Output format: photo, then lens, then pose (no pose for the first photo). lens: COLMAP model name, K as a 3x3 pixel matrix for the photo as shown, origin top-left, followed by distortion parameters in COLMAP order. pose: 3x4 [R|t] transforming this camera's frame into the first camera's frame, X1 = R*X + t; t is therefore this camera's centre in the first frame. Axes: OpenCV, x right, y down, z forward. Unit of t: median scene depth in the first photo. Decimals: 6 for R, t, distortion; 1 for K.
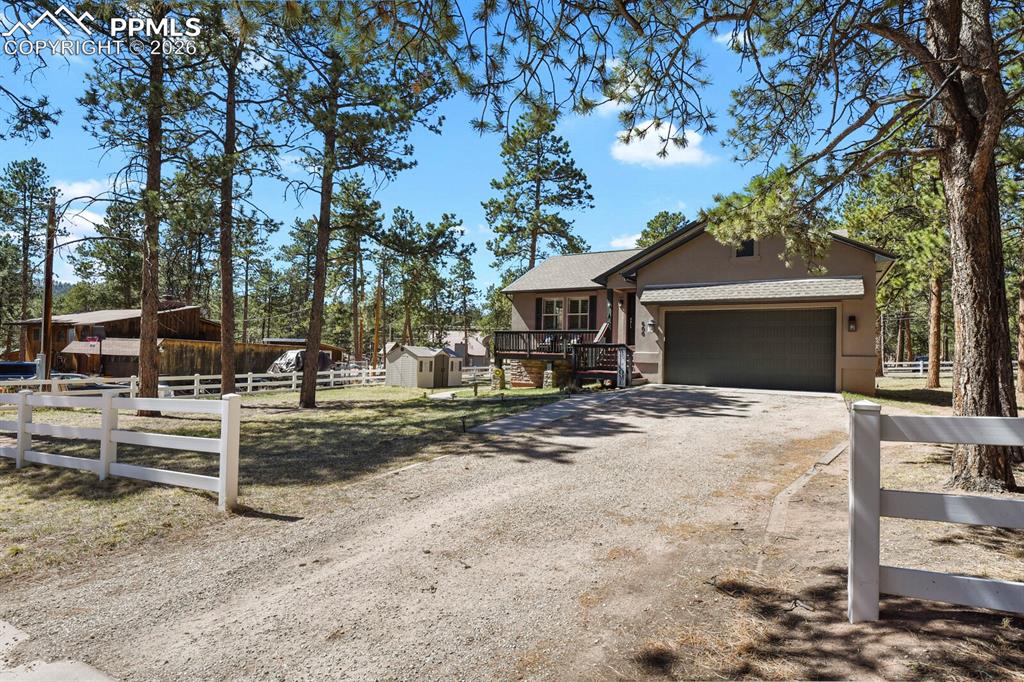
lens RADIAL K [[532.7, 0, 511.5], [0, 532.7, 340.1], [0, 0, 1]] dist [-0.002341, -0.000072]
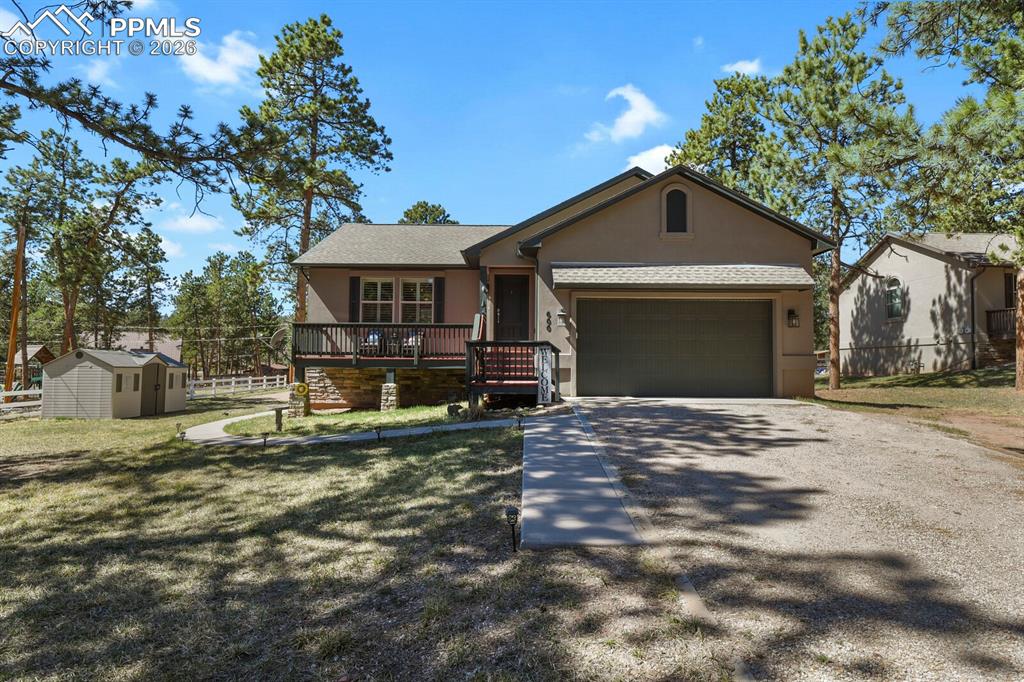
lens RADIAL K [[549.9, 0, 512.9], [0, 549.9, 344.2], [0, 0, 1]] dist [-0.000870, -0.001956]
pose [[0.857194, 0.003256, 0.514983, -0.134979], [-0.000353, 0.999983, -0.005734, 0.010693], [-0.514993, 0.004733, 0.857181, 0.290691]]
